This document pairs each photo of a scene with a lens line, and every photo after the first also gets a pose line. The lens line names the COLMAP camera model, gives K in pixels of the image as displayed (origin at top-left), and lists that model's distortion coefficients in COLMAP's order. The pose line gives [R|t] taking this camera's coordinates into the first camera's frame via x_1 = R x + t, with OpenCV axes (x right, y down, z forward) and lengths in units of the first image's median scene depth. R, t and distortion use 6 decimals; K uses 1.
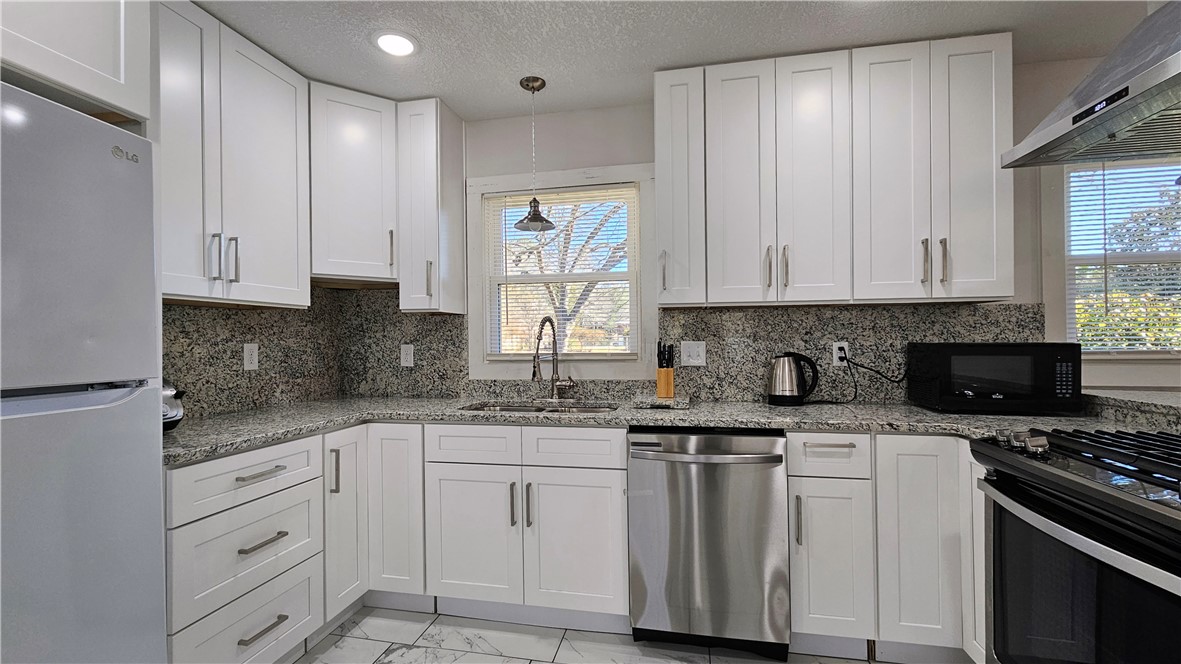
lens RADIAL K [[536.3, 0, 590.5], [0, 536.3, 332.0], [0, 0, 1]] dist [-0.000770, -0.000108]
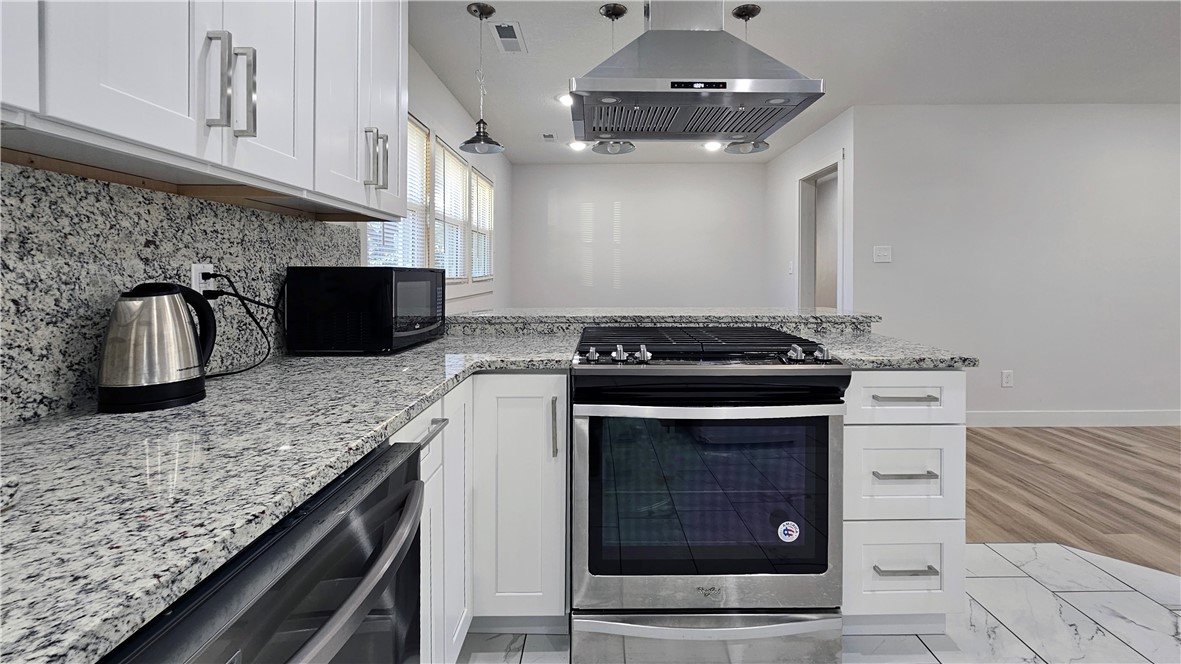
lens RADIAL K [[494.3, 0, 591.4], [0, 494.3, 272.1], [0, 0, 1]] dist [0.000608, 0.000088]
pose [[-0.183446, 0.009462, 0.982984, -0.098759], [-0.011444, 0.999865, -0.011760, 0.029249], [-0.982963, -0.013407, -0.183313, 0.725322]]
